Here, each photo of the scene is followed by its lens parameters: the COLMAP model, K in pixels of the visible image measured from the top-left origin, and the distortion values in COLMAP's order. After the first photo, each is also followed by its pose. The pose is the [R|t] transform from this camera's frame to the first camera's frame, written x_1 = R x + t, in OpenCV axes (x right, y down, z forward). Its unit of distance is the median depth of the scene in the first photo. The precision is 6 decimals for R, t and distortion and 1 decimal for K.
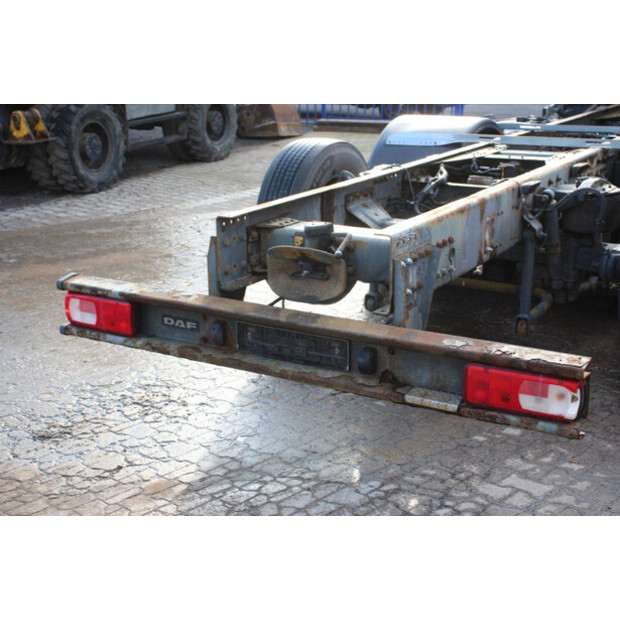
lens RADIAL K [[959.0, 0, 310.0], [0, 959.0, 310.0], [0, 0, 1]] dist [0.125535, 0.113824]
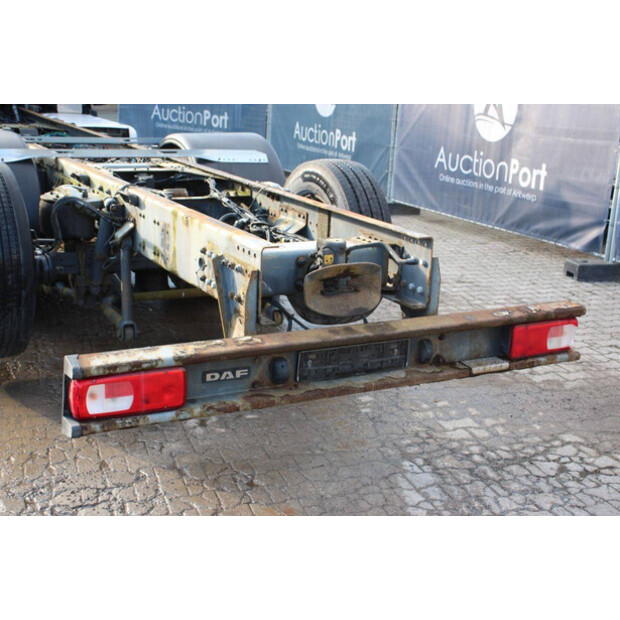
lens RADIAL K [[959.0, 0, 310.0], [0, 959.0, 310.0], [0, 0, 1]] dist [0.125535, 0.113824]
pose [[0.499205, -0.195942, 0.844038, -0.839799], [0.198589, 0.974040, 0.108666, -0.126715], [-0.843419, 0.113370, 0.525158, 0.467228]]
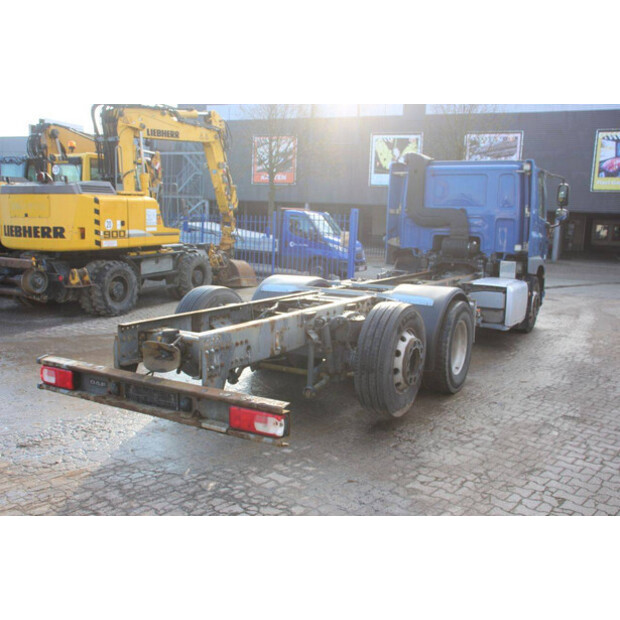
lens RADIAL K [[614.0, 0, 310.0], [0, 614.0, 310.0], [0, 0, 1]] dist [-0.134386, 0.234882]
pose [[0.999420, 0.025837, 0.022167, 0.235324], [-0.022397, 0.989405, -0.143444, 0.032038], [-0.025638, 0.142864, 0.989410, -0.153791]]
